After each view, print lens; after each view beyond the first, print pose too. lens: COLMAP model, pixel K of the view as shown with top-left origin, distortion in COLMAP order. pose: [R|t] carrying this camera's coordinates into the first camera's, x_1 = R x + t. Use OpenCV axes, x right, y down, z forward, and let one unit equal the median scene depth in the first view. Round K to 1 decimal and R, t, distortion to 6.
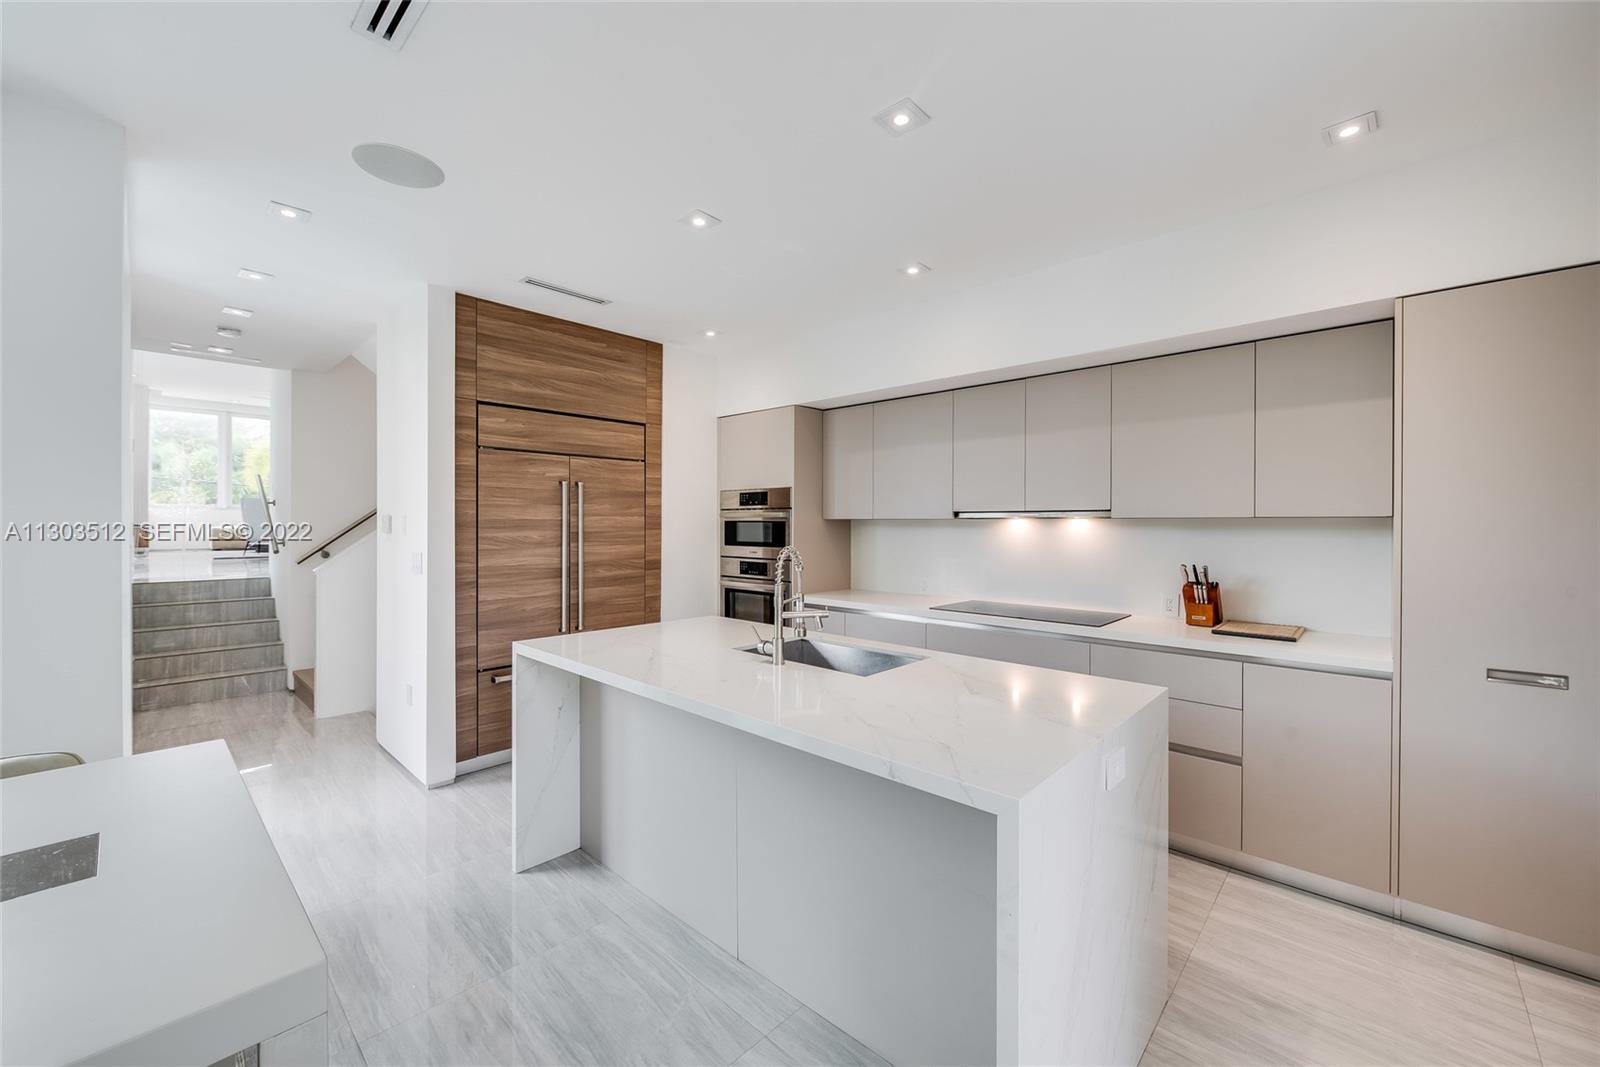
lens RADIAL K [[629.6, 0, 805.2], [0, 629.6, 527.6], [0, 0, 1]] dist [0.002104, 0.000026]
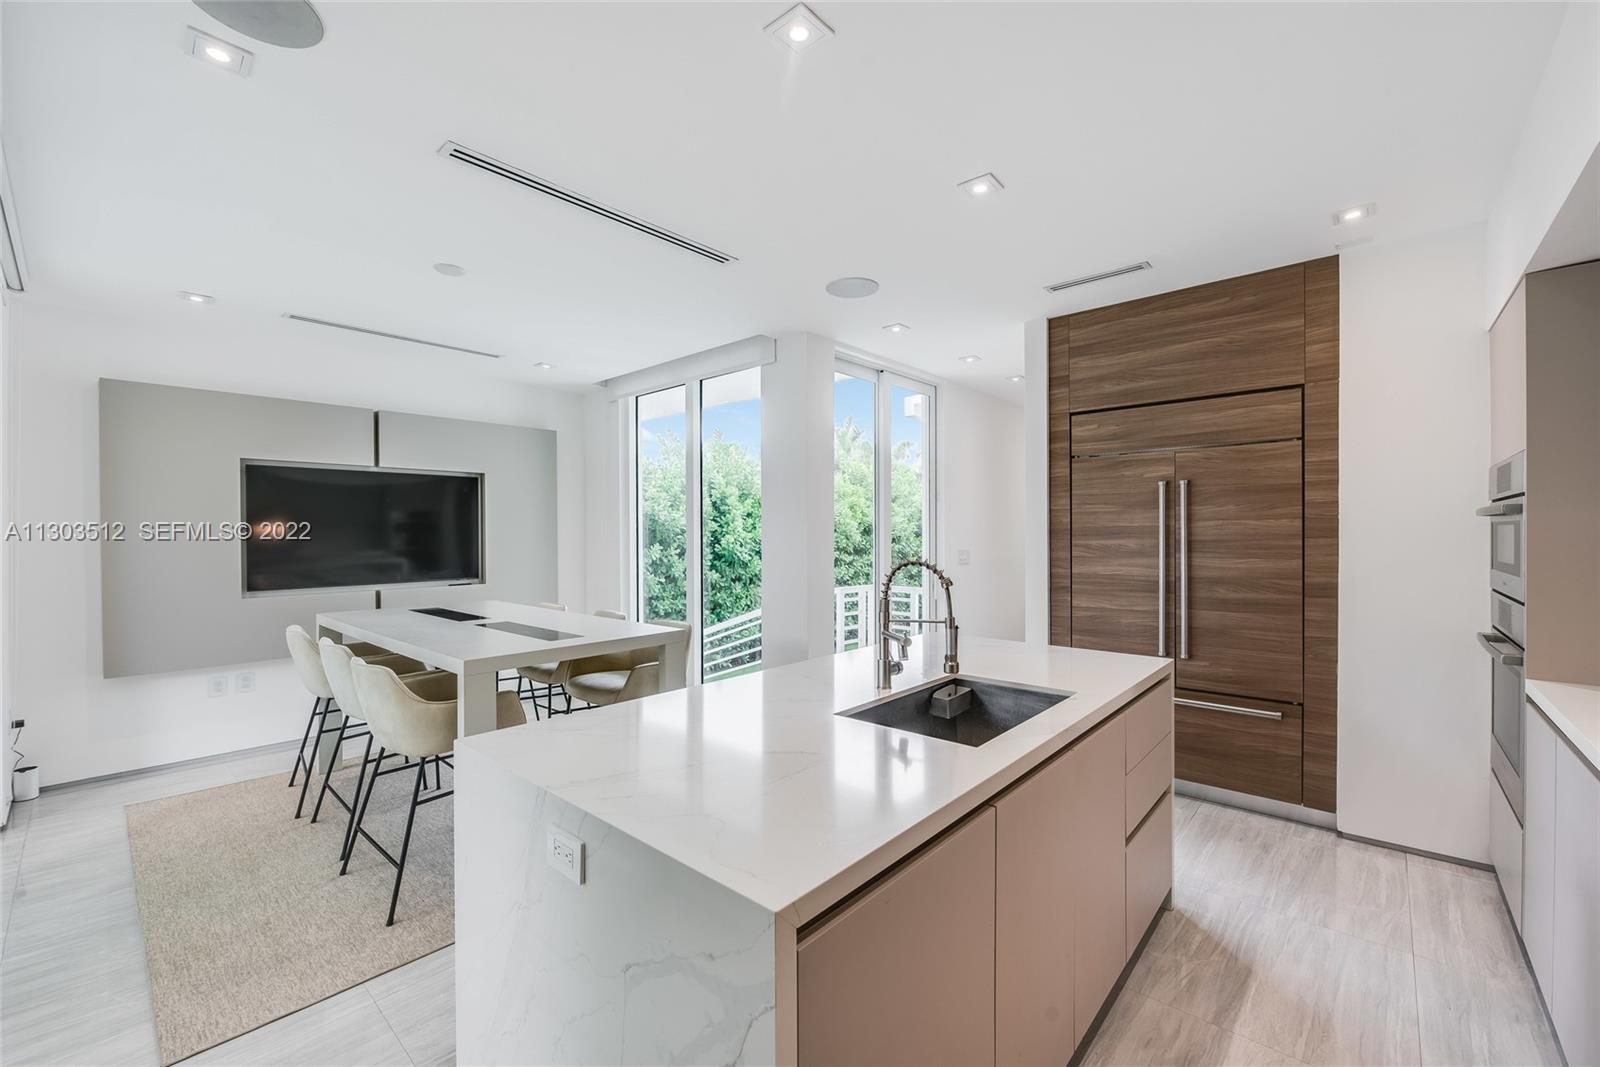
lens RADIAL K [[648.9, 0, 803.7], [0, 648.9, 538.7], [0, 0, 1]] dist [-0.001987, -0.000268]
pose [[0.020561, 0.004567, -0.999778, 0.495761], [-0.001720, 0.999988, 0.004533, 0.001731], [0.999787, 0.001627, 0.020569, 0.493077]]
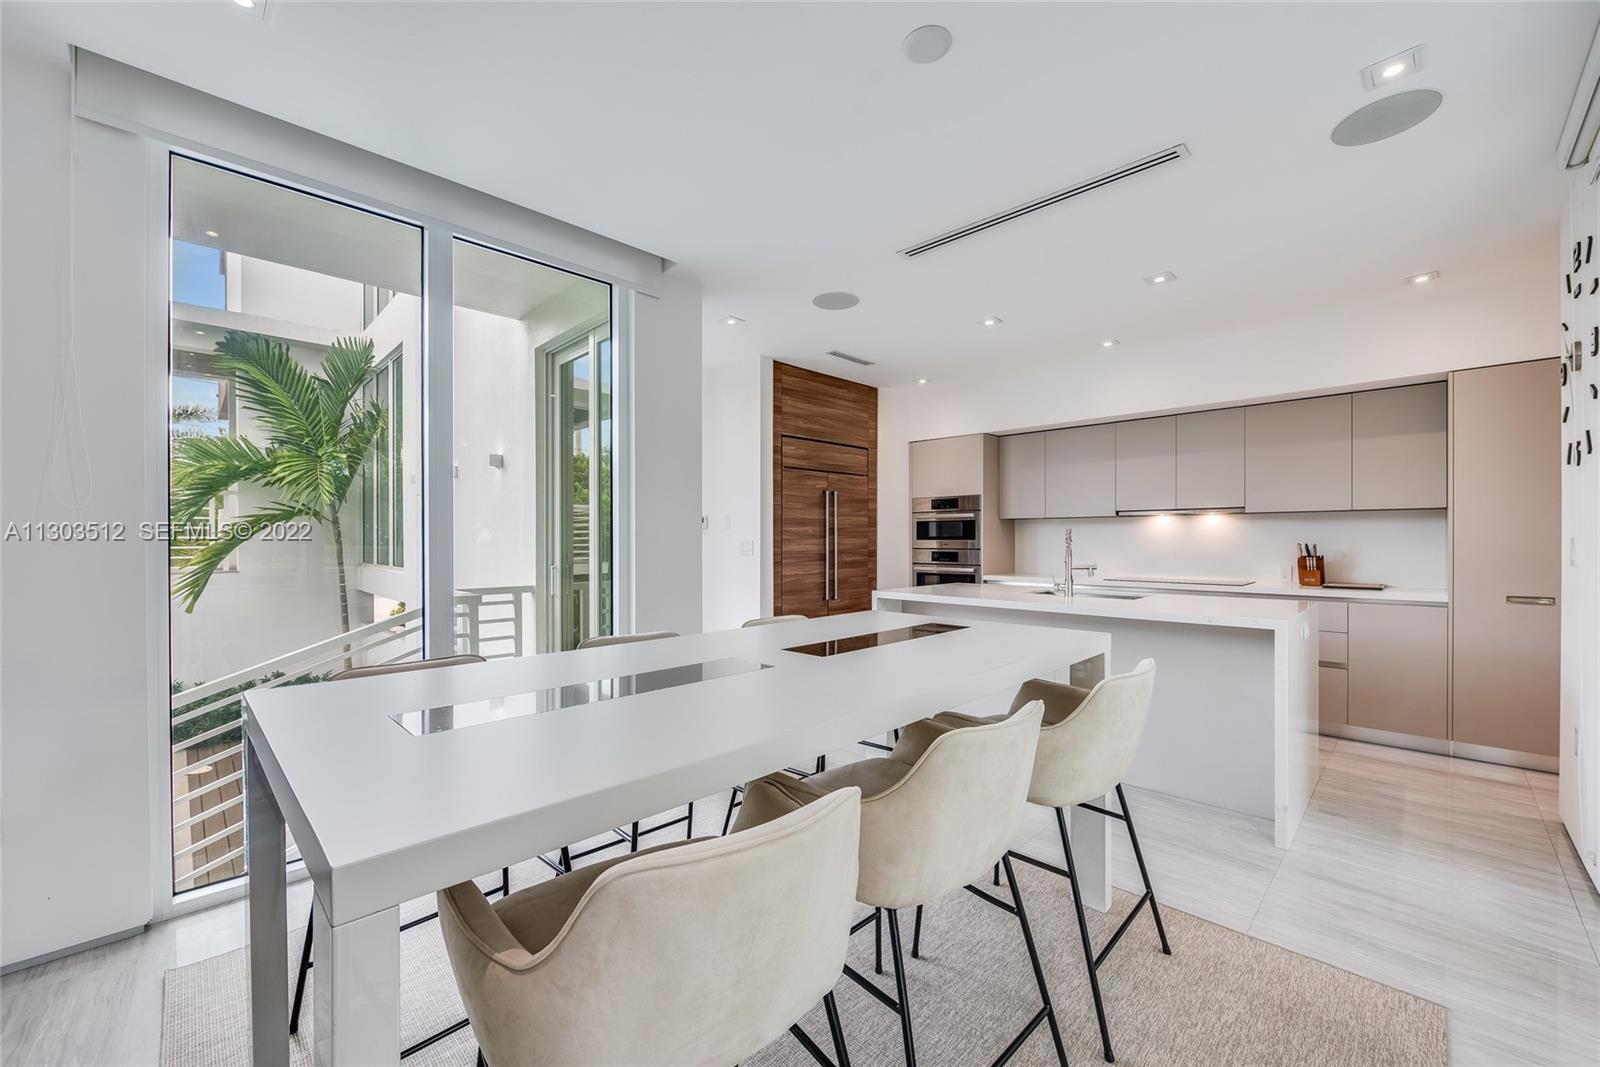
lens RADIAL K [[634.8, 0, 802.2], [0, 634.8, 542.9], [0, 0, 1]] dist [-0.001238, -0.000114]
pose [[0.999444, -0.004457, -0.033047, -0.392098], [0.004486, 0.999990, 0.000803, 0.039329], [0.033043, -0.000951, 0.999453, -0.397557]]
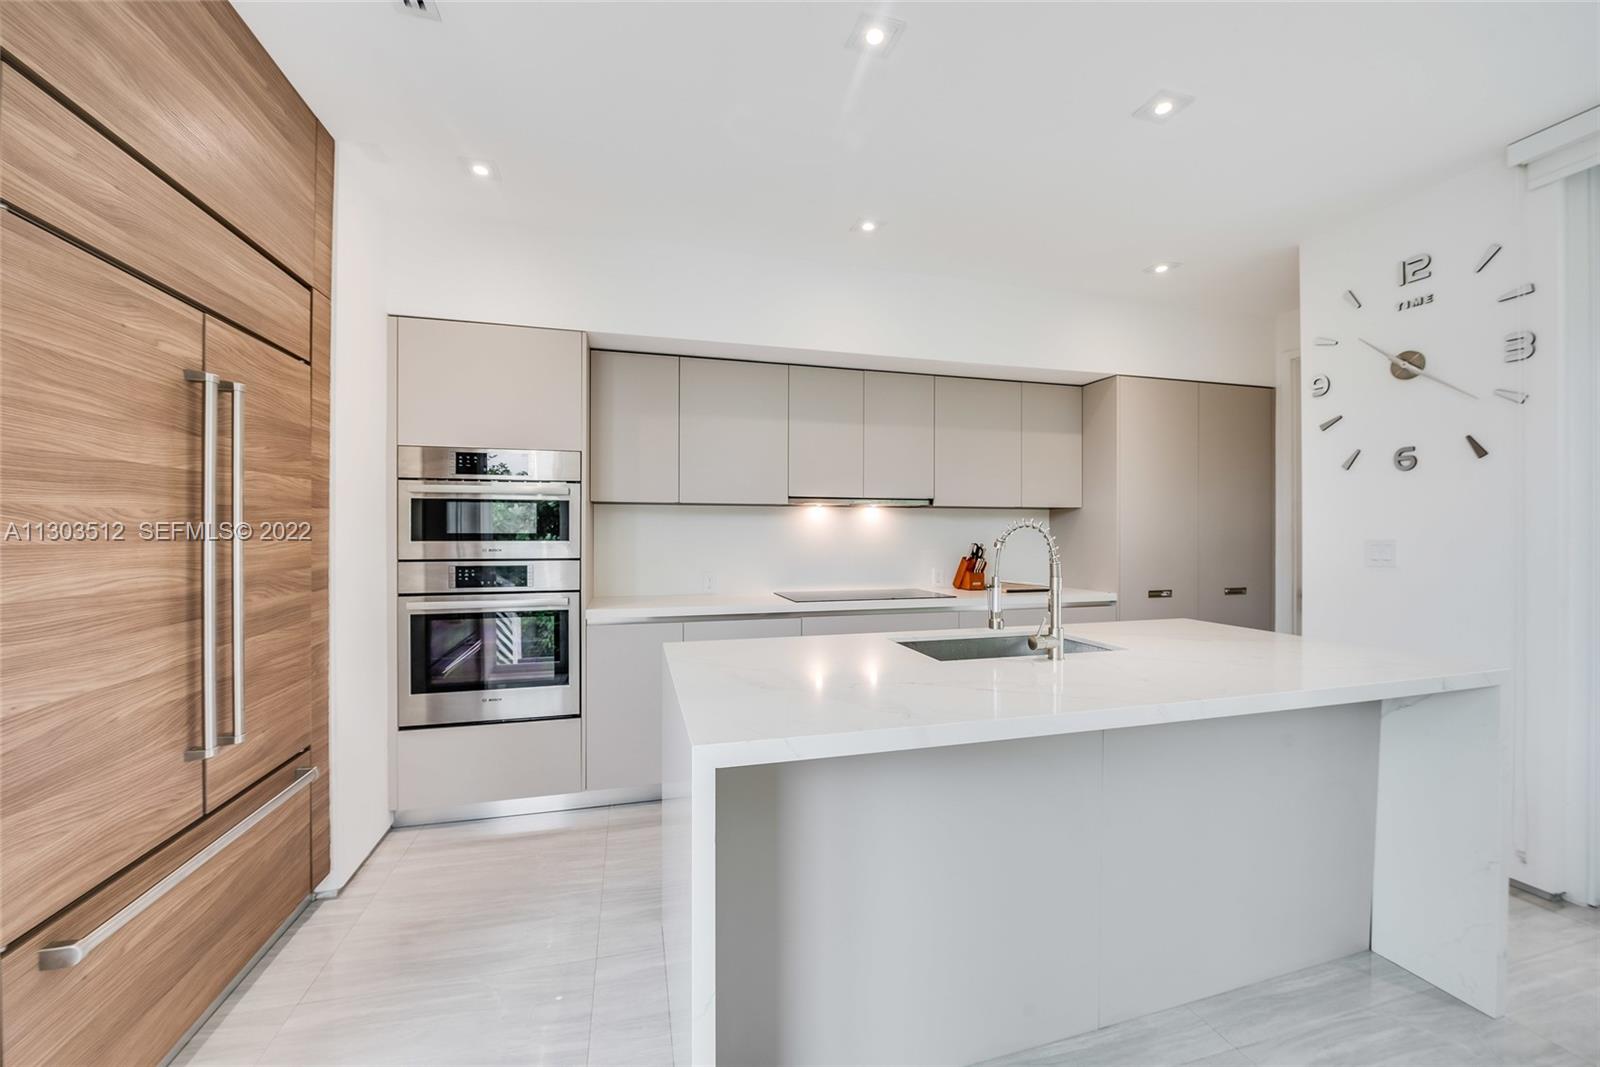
lens RADIAL K [[631.3, 0, 810.7], [0, 631.3, 530.6], [0, 0, 1]] dist [0.000742, -0.005624]
pose [[0.518533, -0.000089, 0.855058, -0.523654], [0.004710, 0.999985, -0.002752, 0.027148], [-0.855045, 0.005454, 0.518526, 0.477343]]
